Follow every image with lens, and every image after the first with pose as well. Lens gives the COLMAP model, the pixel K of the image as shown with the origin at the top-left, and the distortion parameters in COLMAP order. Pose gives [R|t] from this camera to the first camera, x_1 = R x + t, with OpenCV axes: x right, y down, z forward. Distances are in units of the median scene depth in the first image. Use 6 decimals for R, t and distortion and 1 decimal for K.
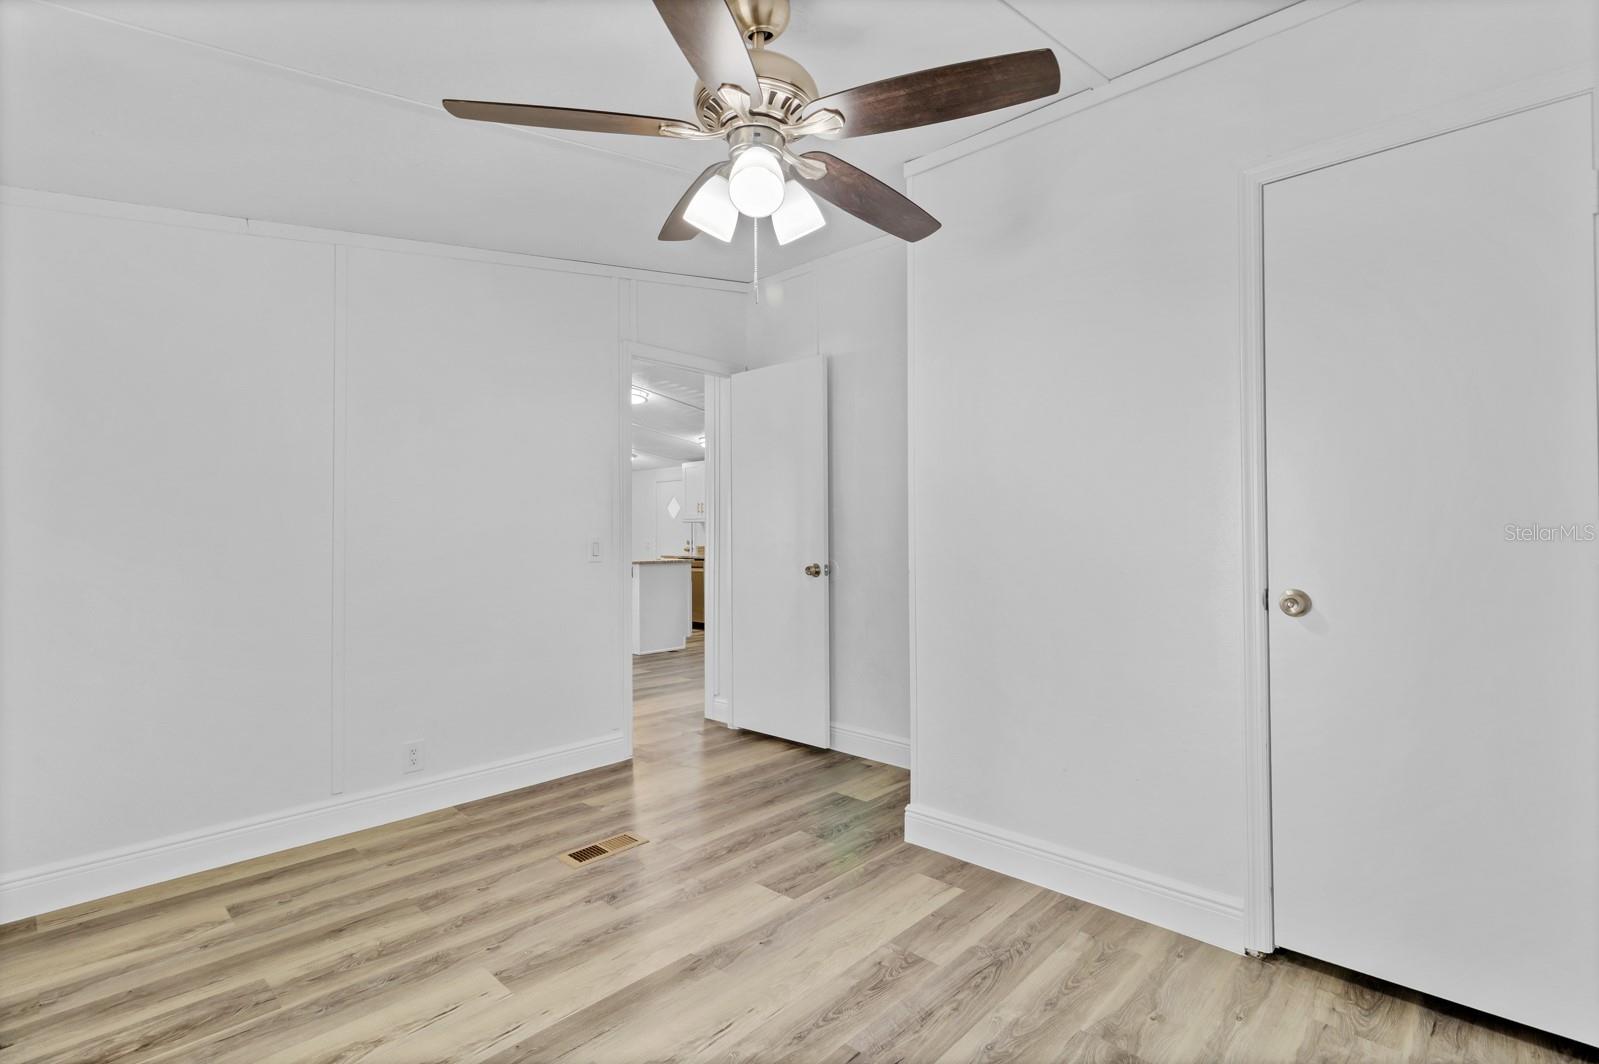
lens RADIAL K [[765.1, 0, 799.0], [0, 765.1, 533.8], [0, 0, 1]] dist [0.006368, -0.000772]
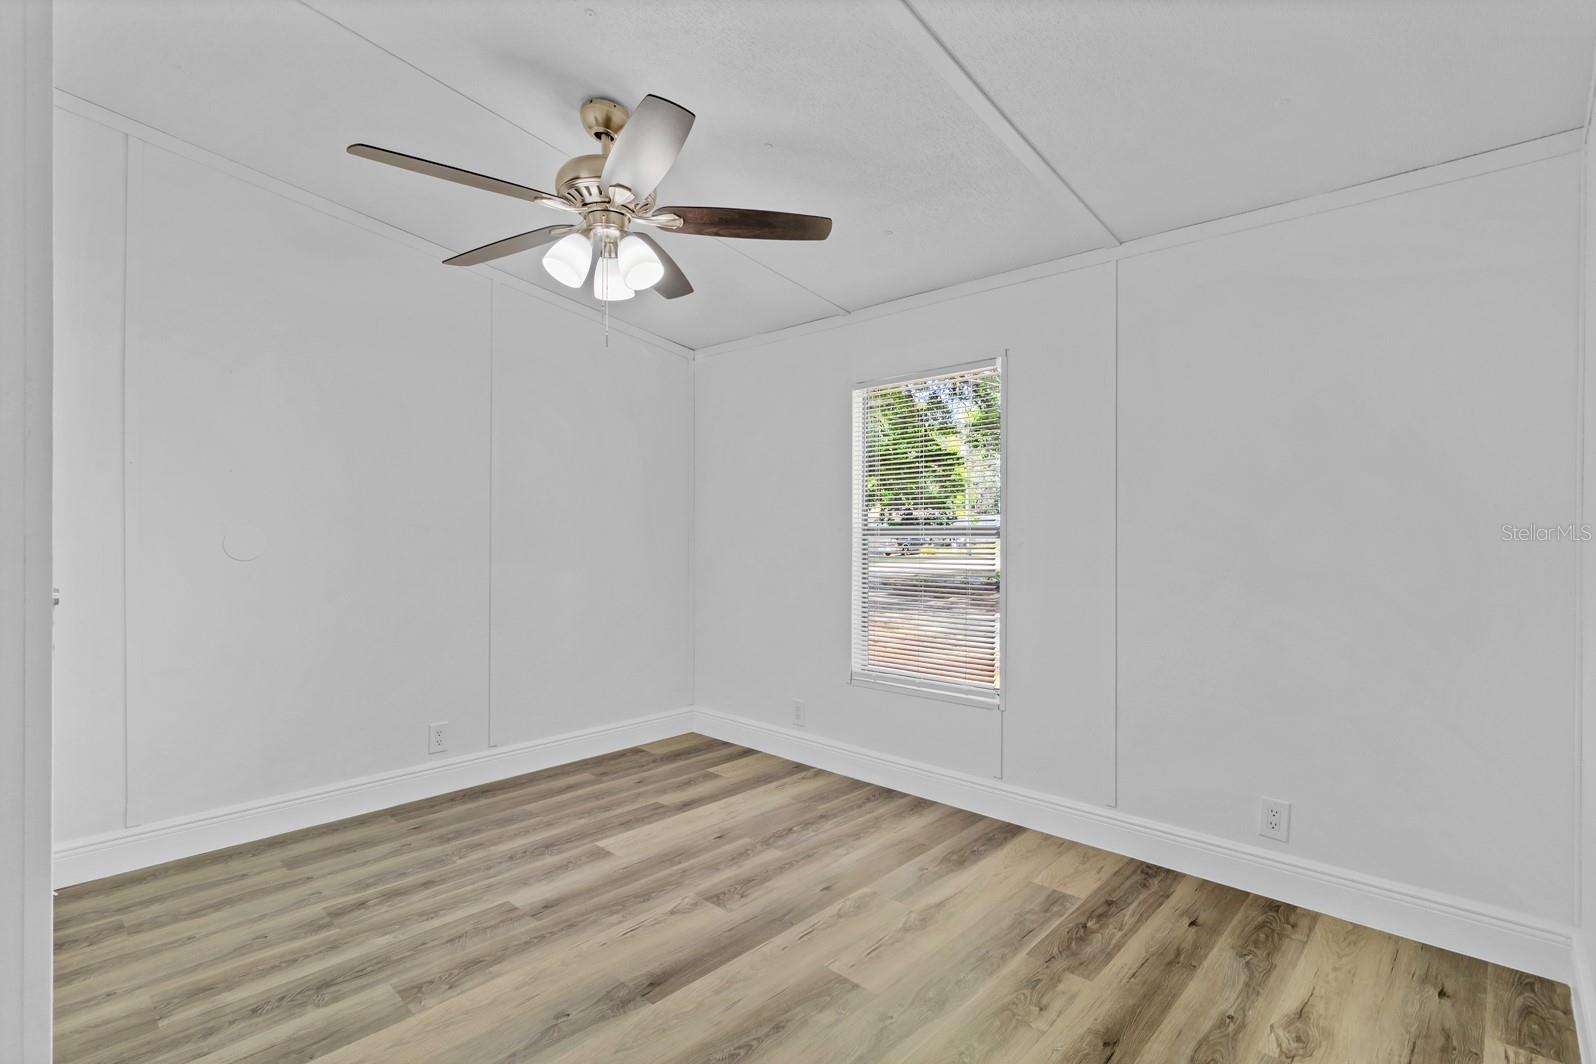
lens RADIAL K [[763.7, 0, 798.3], [0, 763.7, 531.1], [0, 0, 1]] dist [0.006368, -0.000772]
pose [[-0.999969, 0.000812, -0.007879, -0.320154], [0.000816, 1.000000, -0.000537, 0.006555], [0.007878, -0.000543, -0.999969, 1.994089]]
